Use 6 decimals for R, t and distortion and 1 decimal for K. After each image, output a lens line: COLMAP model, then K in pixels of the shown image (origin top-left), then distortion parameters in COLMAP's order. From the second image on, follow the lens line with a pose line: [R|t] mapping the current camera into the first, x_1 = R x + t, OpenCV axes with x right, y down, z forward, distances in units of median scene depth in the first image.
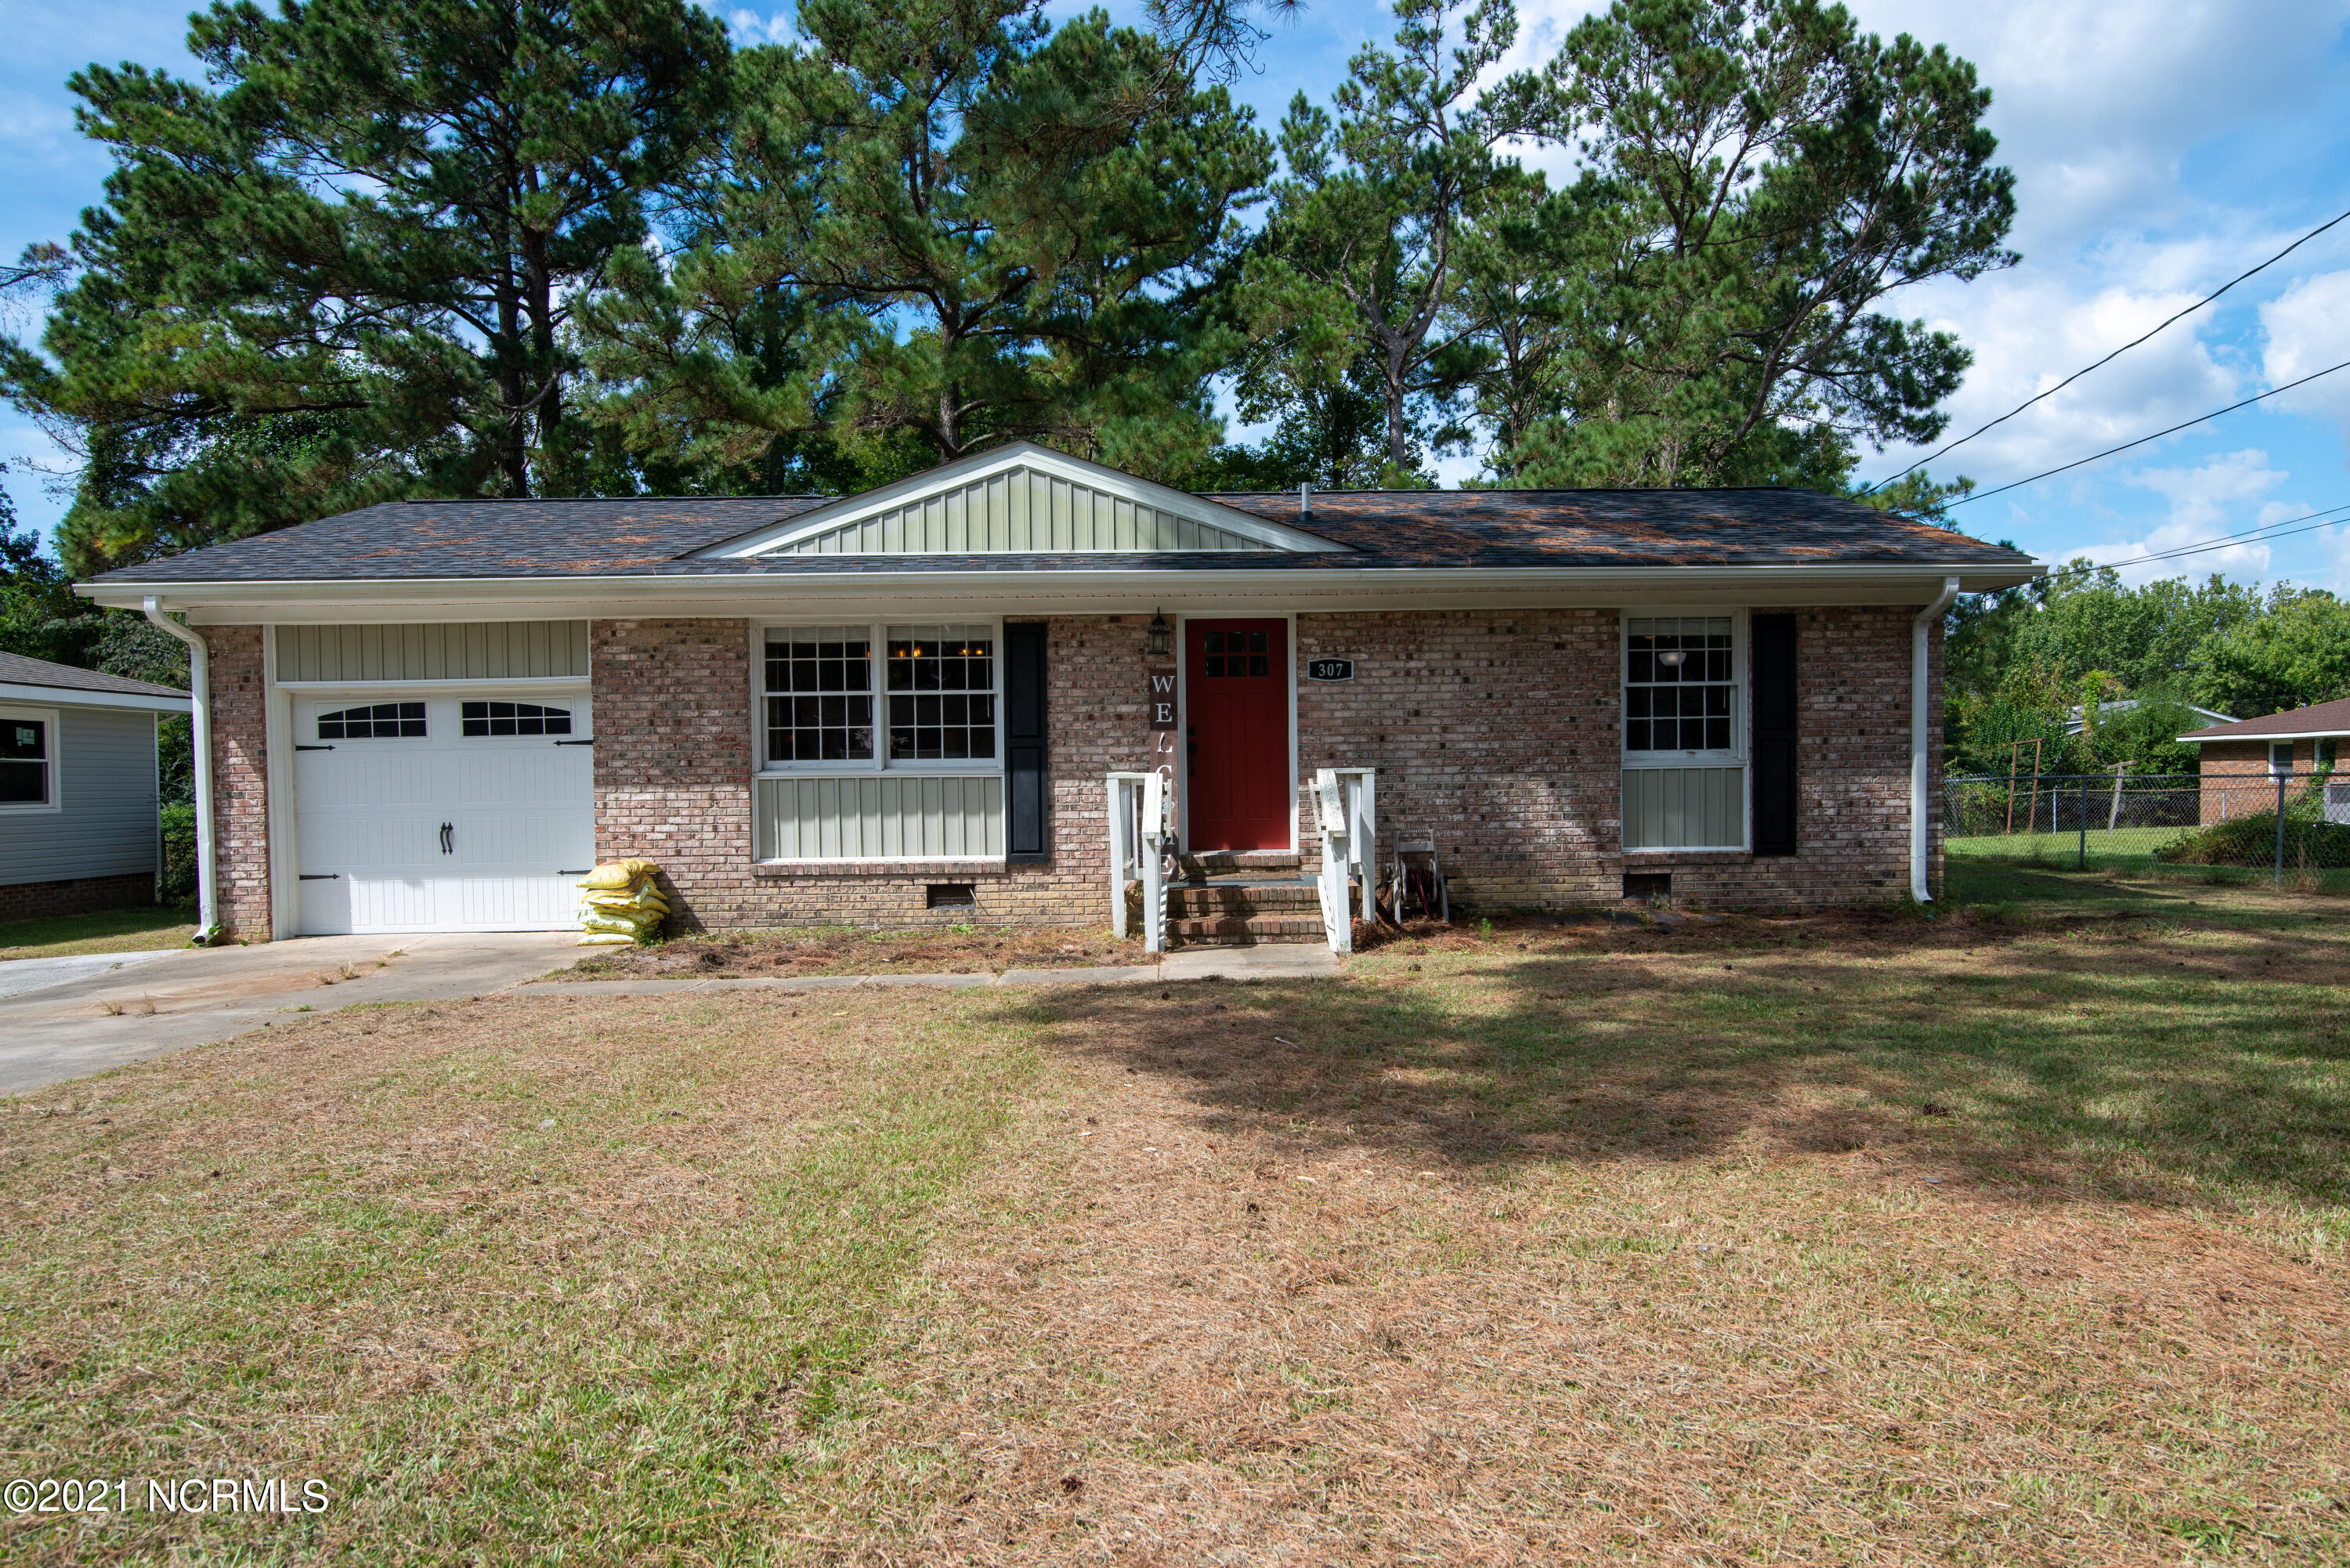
lens RADIAL K [[1420.3, 0, 1190.5], [0, 1420.3, 825.7], [0, 0, 1]] dist [-0.003755, 0.001023]
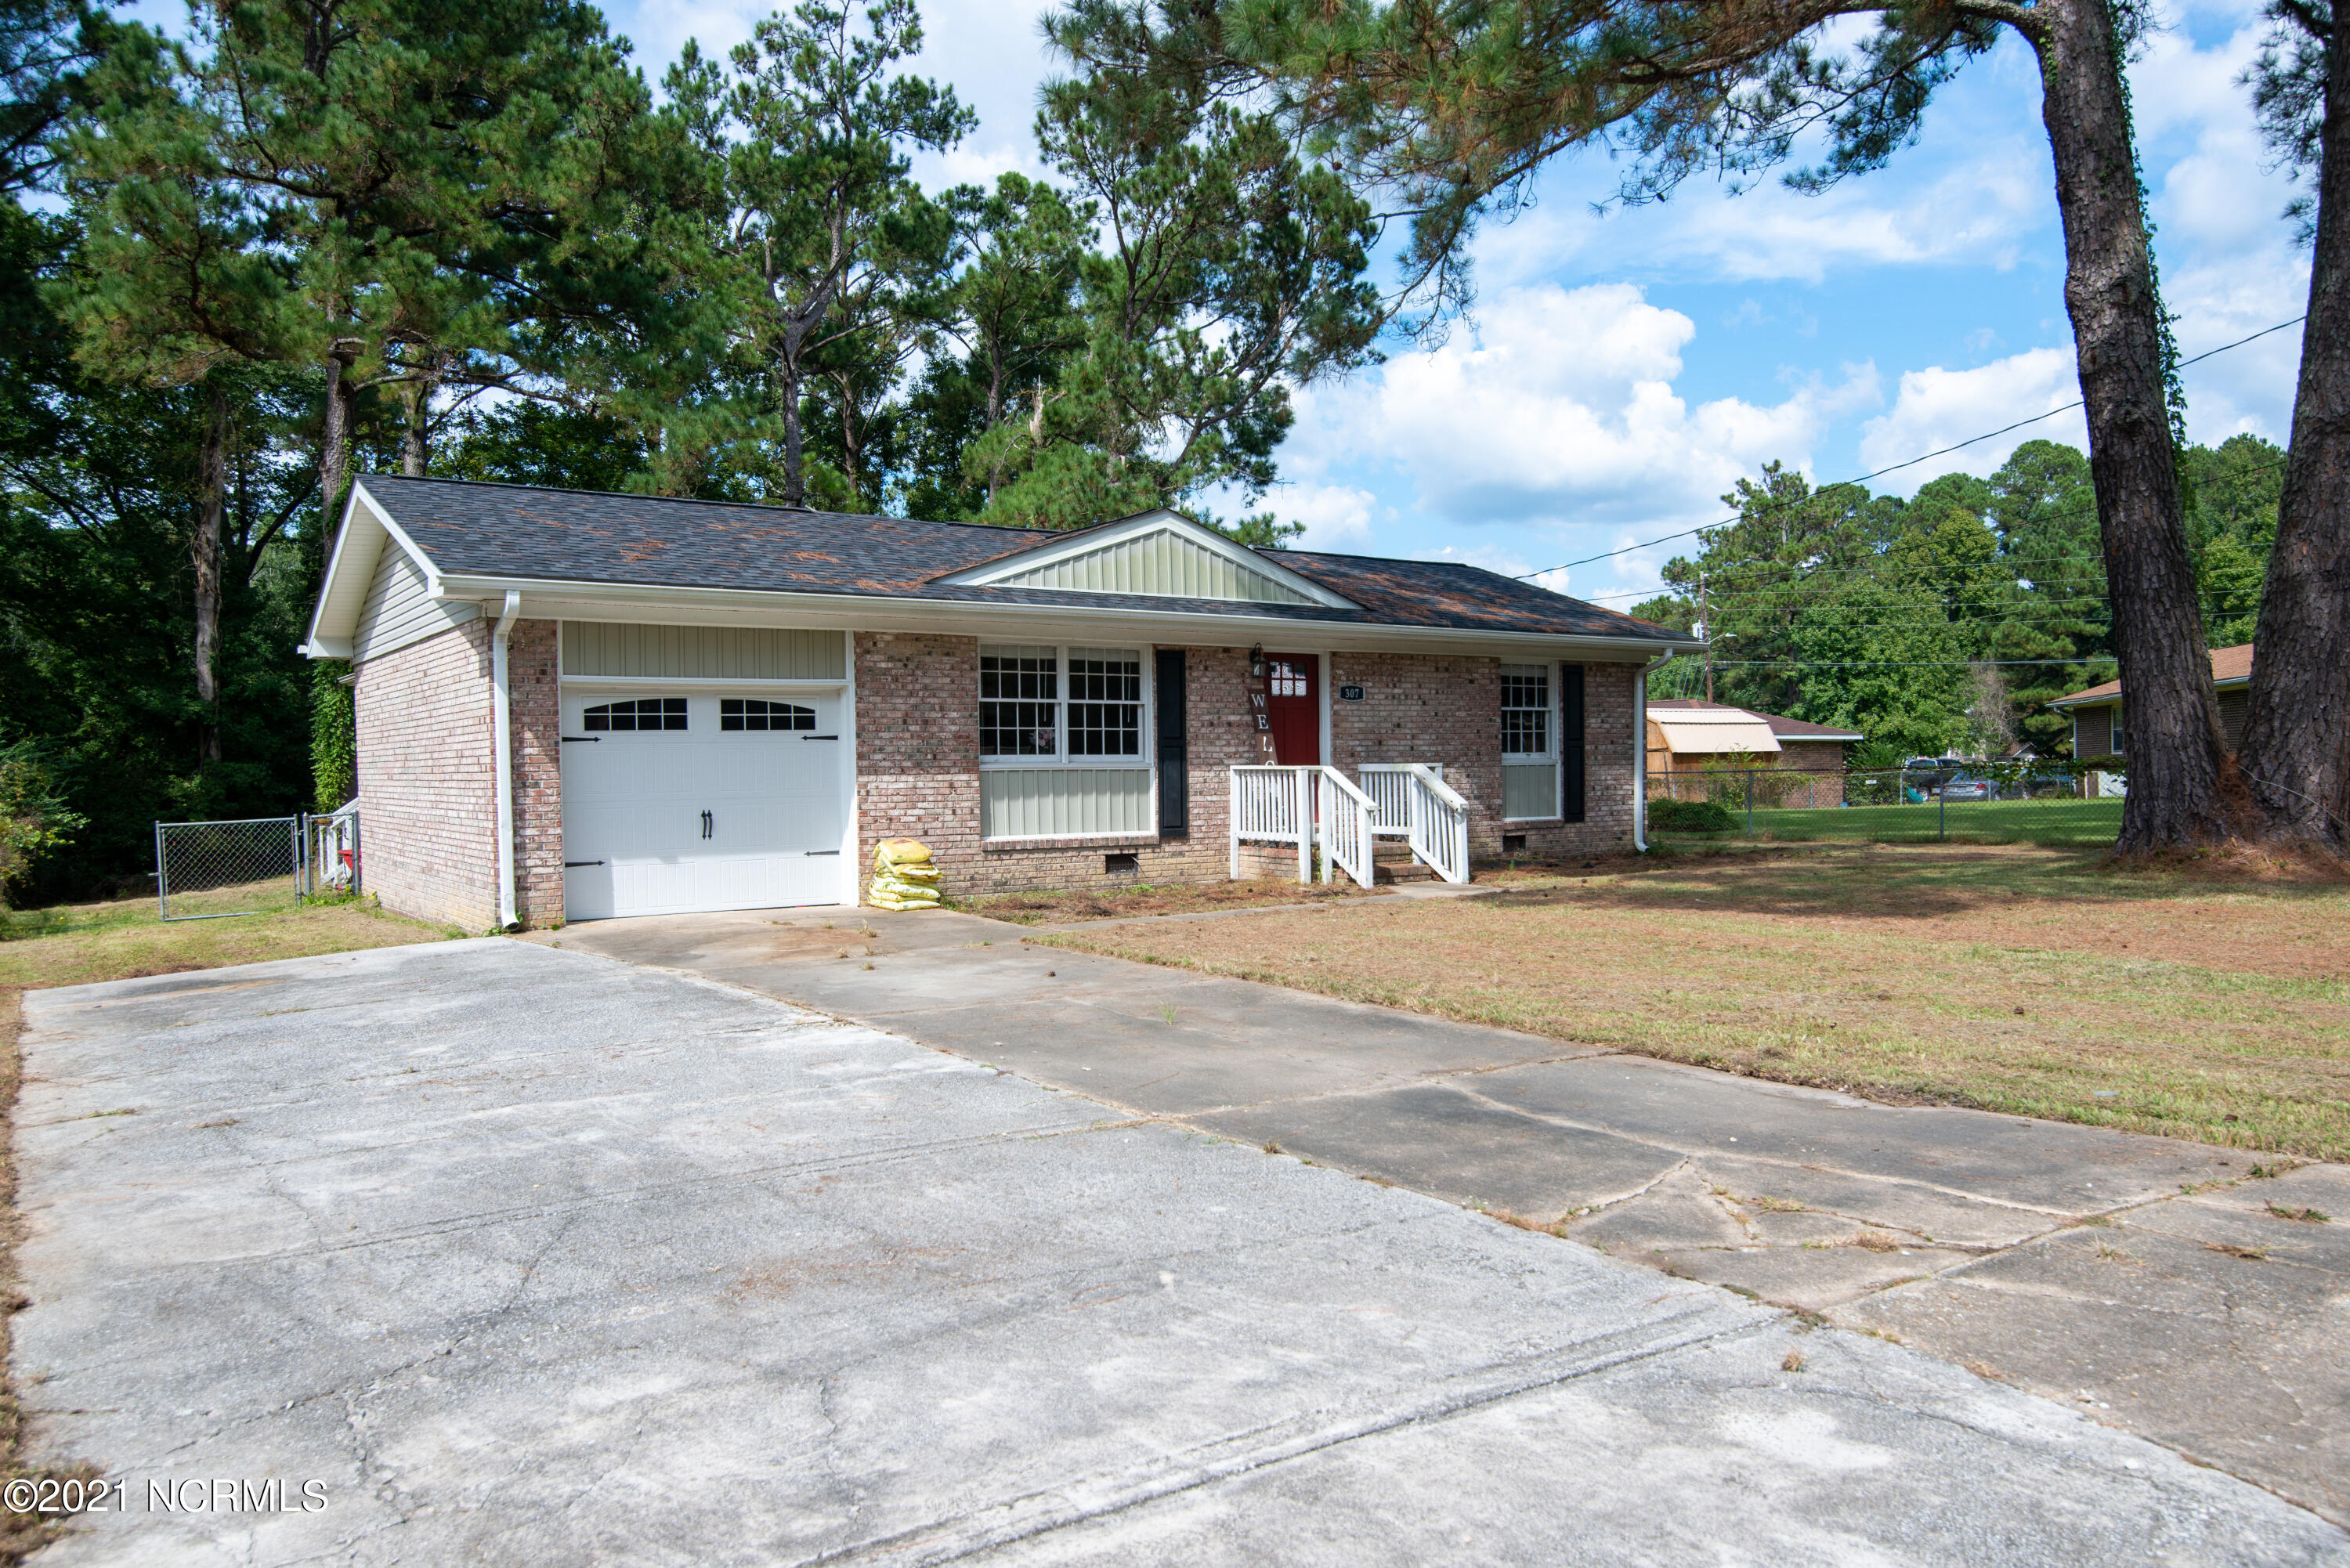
lens RADIAL K [[1668.2, 0, 1173.8], [0, 1668.2, 846.5], [0, 0, 1]] dist [-0.000928, -0.001517]
pose [[0.829573, -0.022695, 0.557937, -0.948407], [0.021311, 0.999733, 0.008979, 0.022024], [-0.557991, 0.004441, 0.829835, -0.256947]]
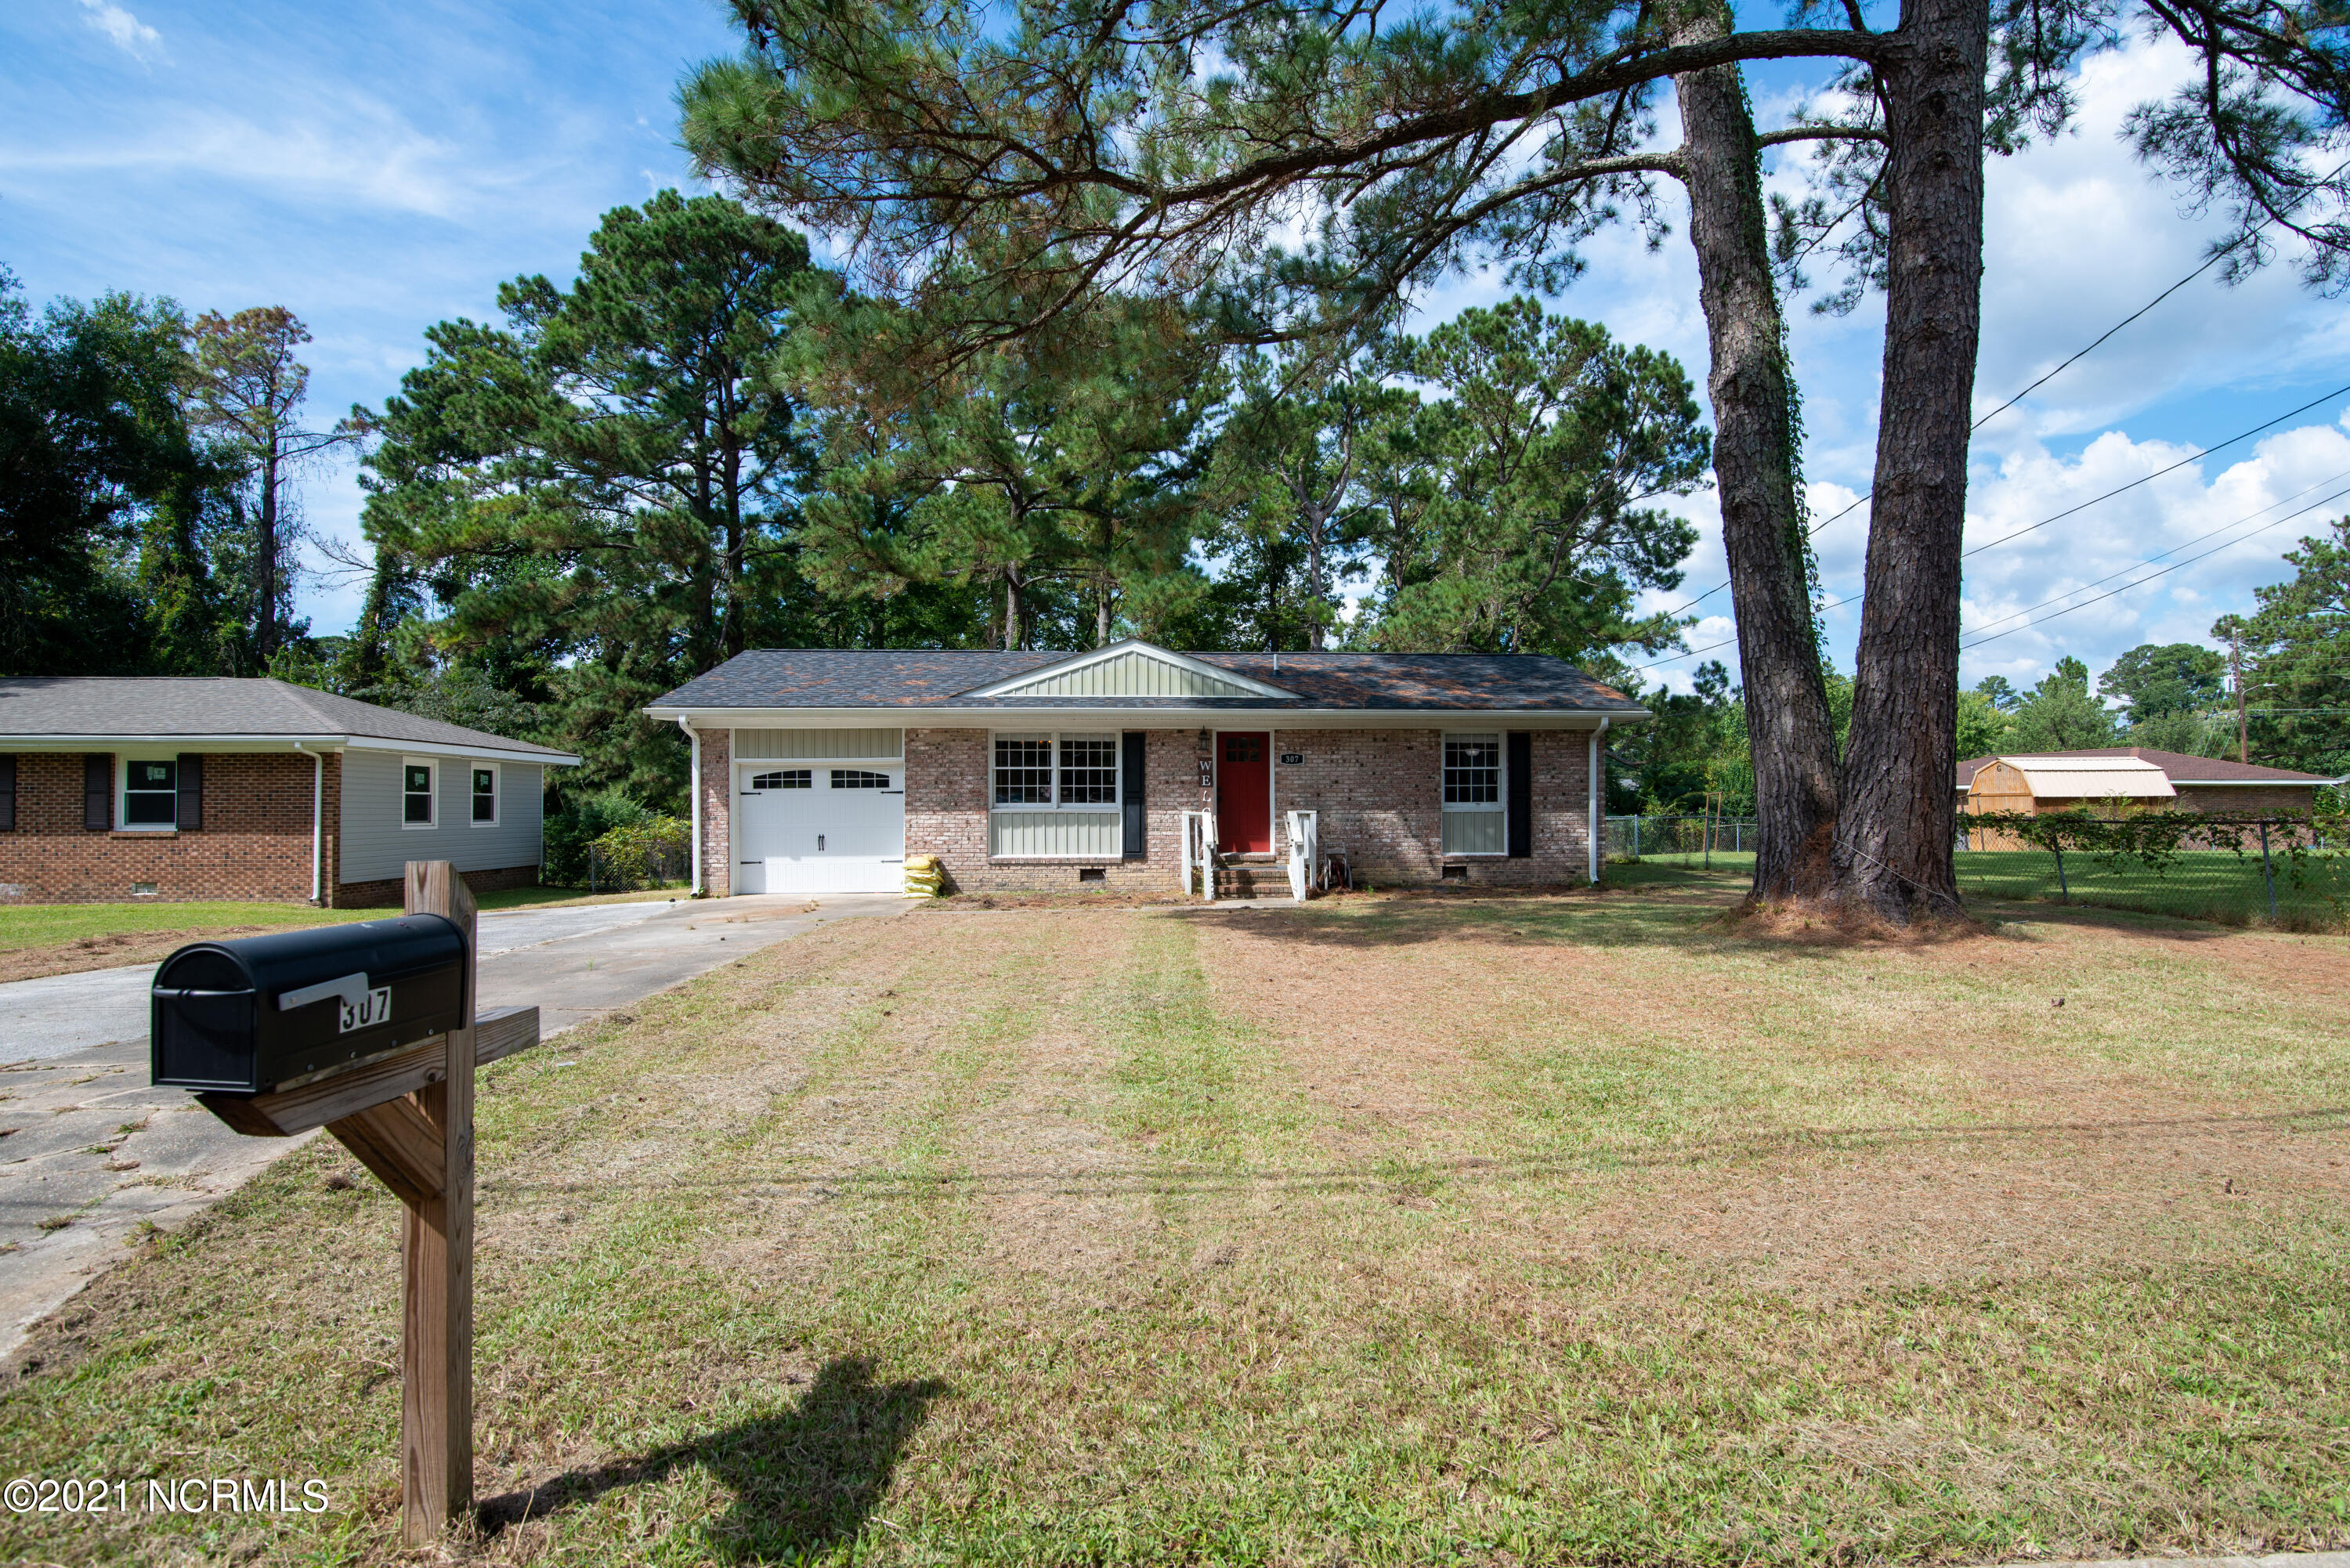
lens RADIAL K [[1137.9, 0, 1189.7], [0, 1137.9, 813.0], [0, 0, 1]] dist [-0.002244, -0.000147]
pose [[0.999153, 0.009671, 0.039985, -0.099542], [-0.008503, 0.999535, -0.029281, 0.009826], [-0.040250, 0.028916, 0.998771, -0.525917]]
